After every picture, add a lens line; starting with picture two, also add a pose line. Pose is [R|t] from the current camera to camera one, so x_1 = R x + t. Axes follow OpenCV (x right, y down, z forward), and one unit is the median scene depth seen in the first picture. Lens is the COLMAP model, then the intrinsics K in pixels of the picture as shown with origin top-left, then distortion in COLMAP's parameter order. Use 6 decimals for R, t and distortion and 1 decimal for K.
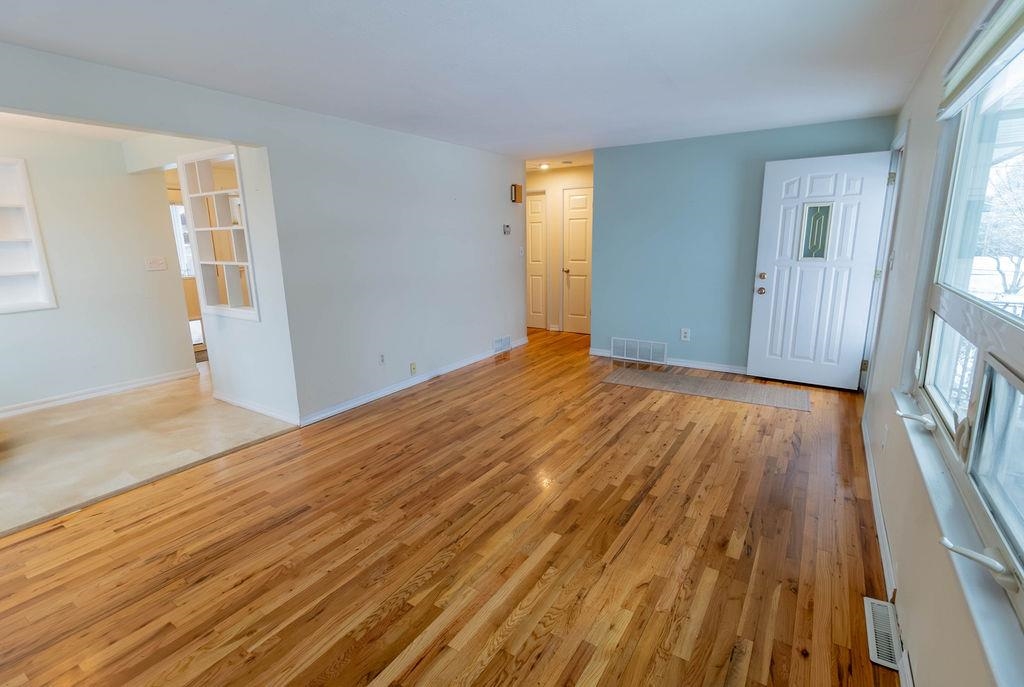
lens RADIAL K [[481.0, 0, 511.8], [0, 481.0, 343.5], [0, 0, 1]] dist [0.003449, -0.000116]
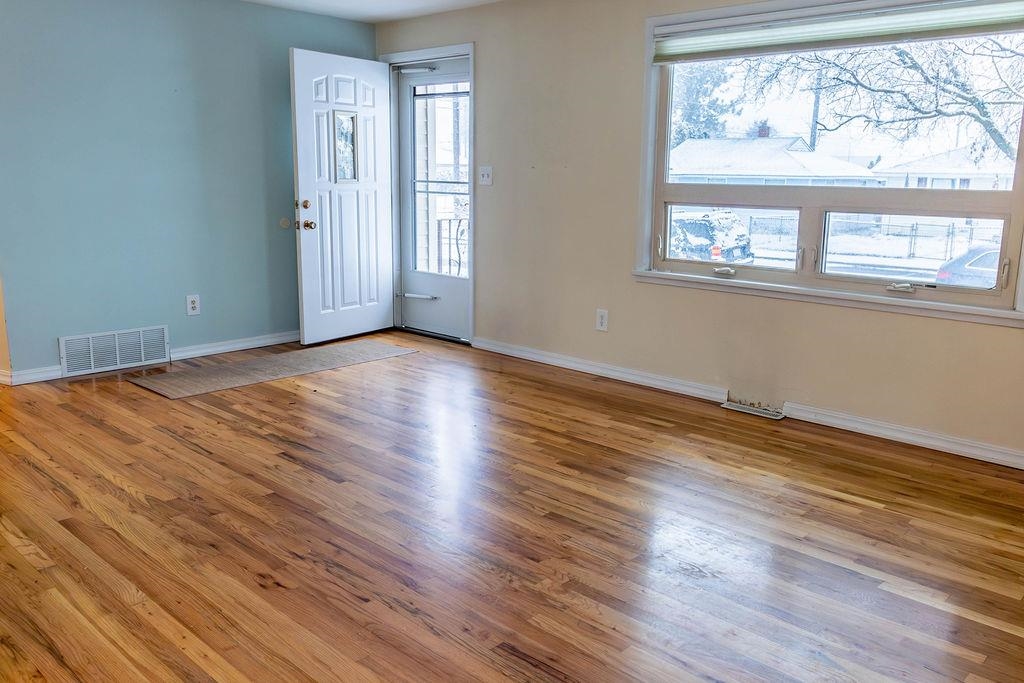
lens RADIAL K [[822.4, 0, 526.7], [0, 822.4, 336.7], [0, 0, 1]] dist [0.003165, 0.004971]
pose [[0.169102, -0.176466, 0.969672, -0.773790], [0.199171, 0.969661, 0.141731, -0.055359], [-0.965264, 0.169164, 0.199119, 0.489726]]
